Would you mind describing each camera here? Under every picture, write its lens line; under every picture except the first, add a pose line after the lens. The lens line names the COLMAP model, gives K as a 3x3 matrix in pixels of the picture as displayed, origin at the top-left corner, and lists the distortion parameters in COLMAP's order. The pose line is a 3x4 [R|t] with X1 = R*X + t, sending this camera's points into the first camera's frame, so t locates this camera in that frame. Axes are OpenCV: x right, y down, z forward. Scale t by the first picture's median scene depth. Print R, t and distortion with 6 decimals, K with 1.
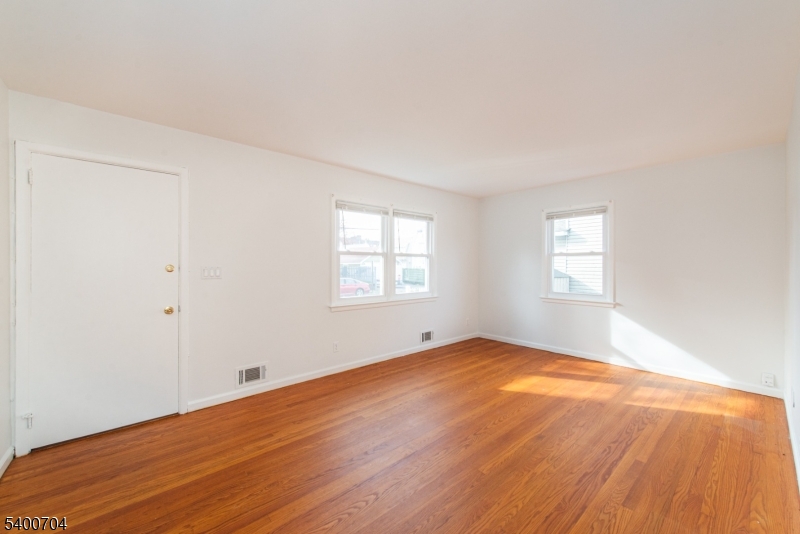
lens RADIAL K [[318.2, 0, 400.0], [0, 318.2, 267.0], [0, 0, 1]] dist [-0.002163, -0.000886]
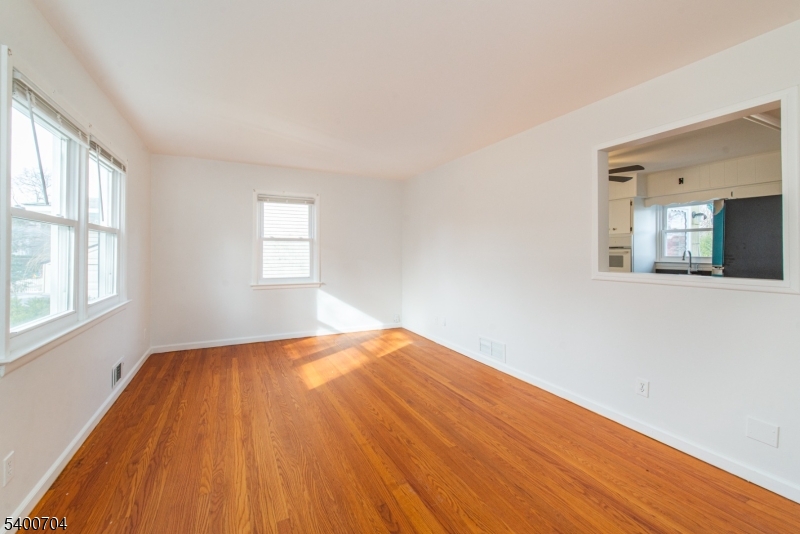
lens RADIAL K [[325.7, 0, 380.6], [0, 325.7, 253.0], [0, 0, 1]] dist [0.002759, -0.000014]
pose [[0.279508, -0.000064, 0.960143, -0.420477], [-0.000091, 1.000000, 0.000093, 0.003737], [-0.960143, -0.000113, 0.279508, 0.465725]]
